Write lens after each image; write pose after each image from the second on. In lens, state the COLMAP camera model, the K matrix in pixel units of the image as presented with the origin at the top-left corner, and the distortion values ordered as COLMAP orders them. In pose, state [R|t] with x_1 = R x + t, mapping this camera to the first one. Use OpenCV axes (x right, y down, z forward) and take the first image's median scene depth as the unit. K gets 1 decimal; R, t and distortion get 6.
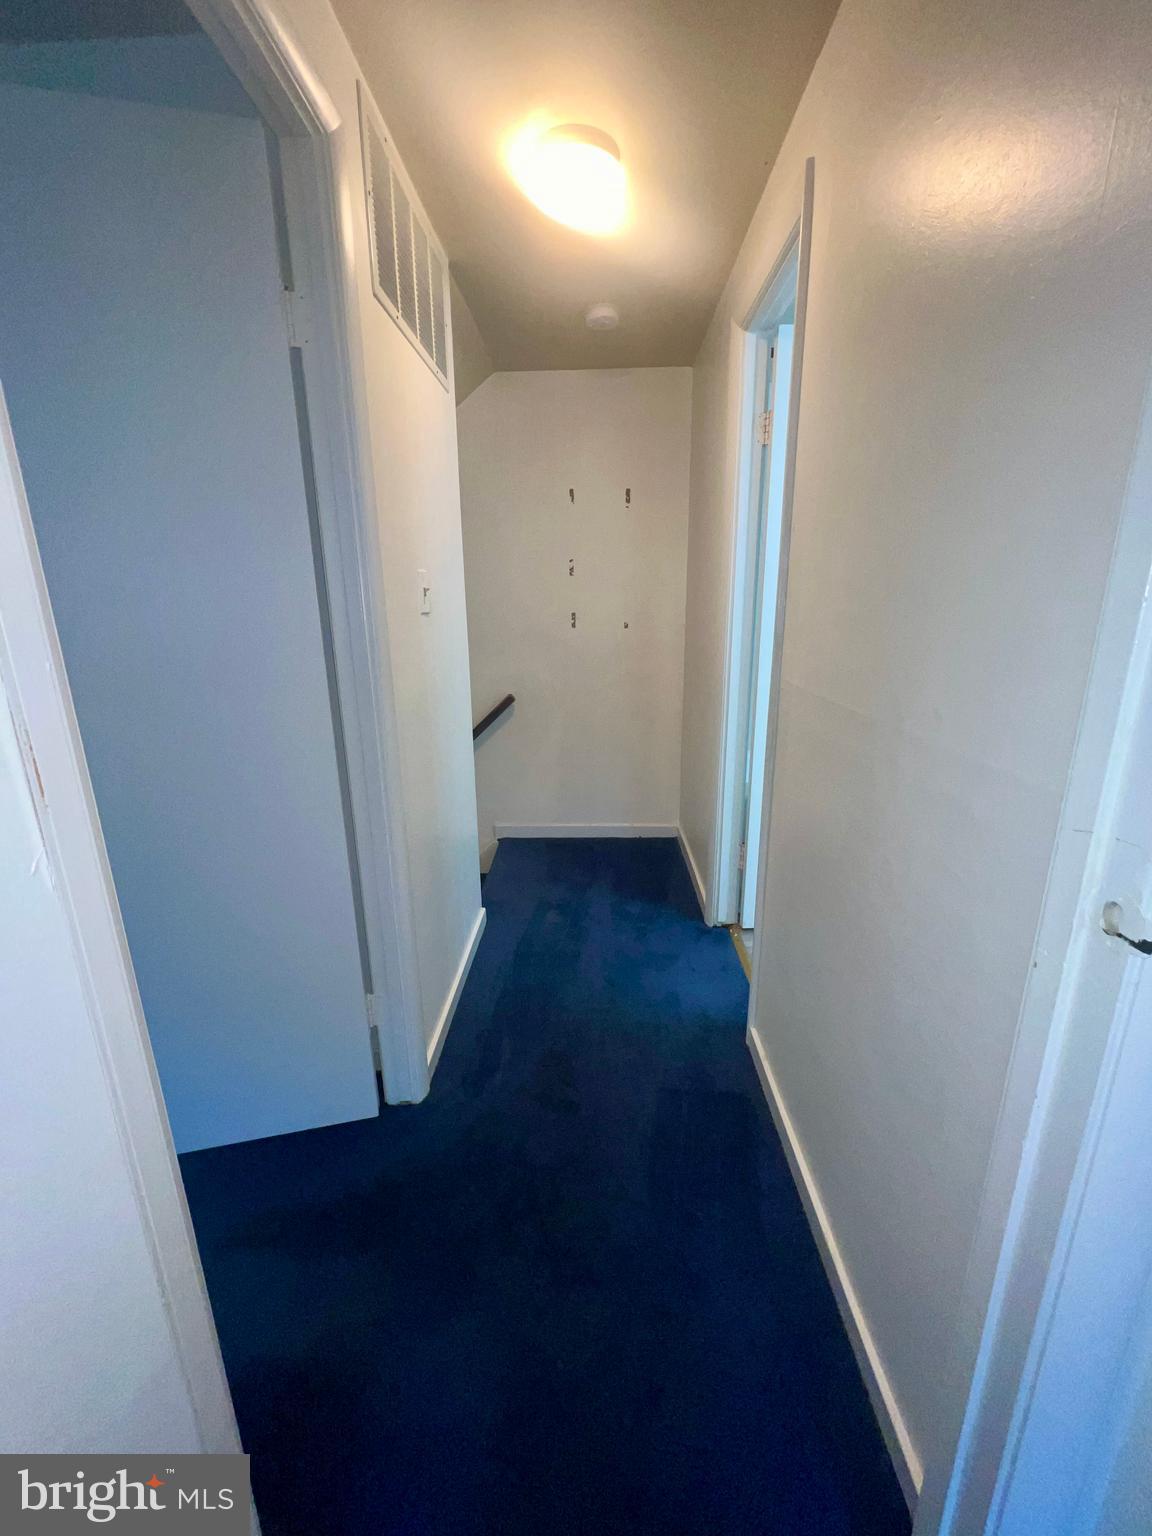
lens RADIAL K [[616.6, 0, 578.4], [0, 616.6, 772.3], [0, 0, 1]] dist [-0.005009, 0.001447]
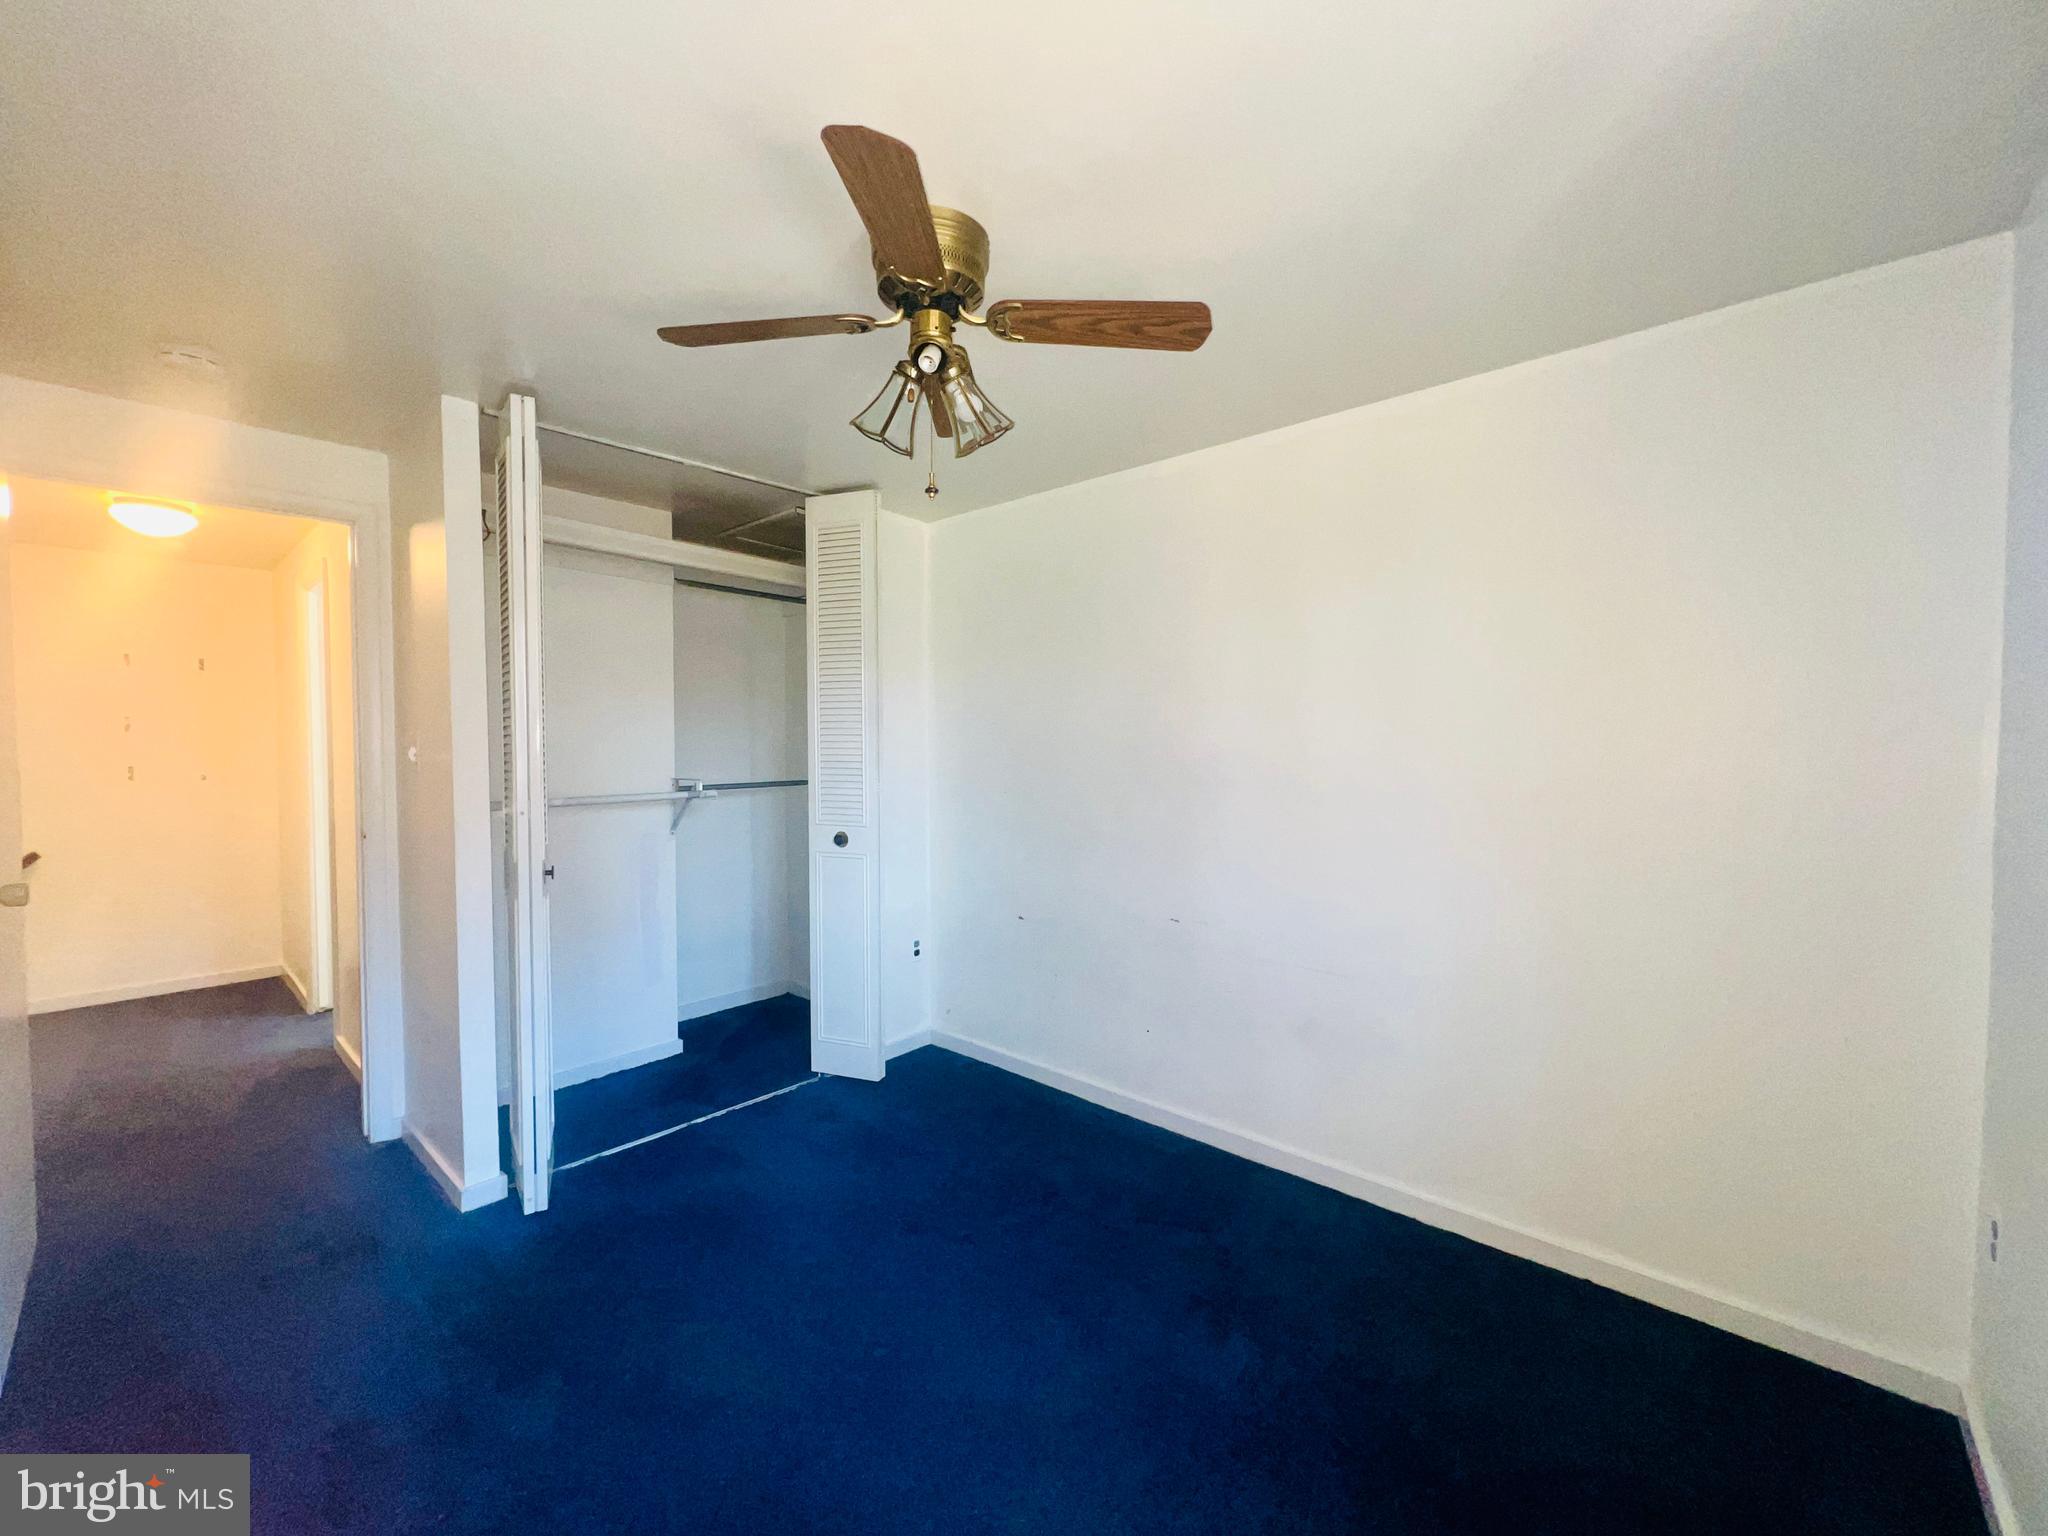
lens RADIAL K [[822.2, 0, 1037.7], [0, 822.2, 766.4], [0, 0, 1]] dist [-0.005009, 0.001447]
pose [[0.640066, -0.007096, 0.768287, -0.109894], [0.192860, 0.969426, -0.151719, 0.296854], [-0.743721, 0.245282, 0.621865, -1.202664]]
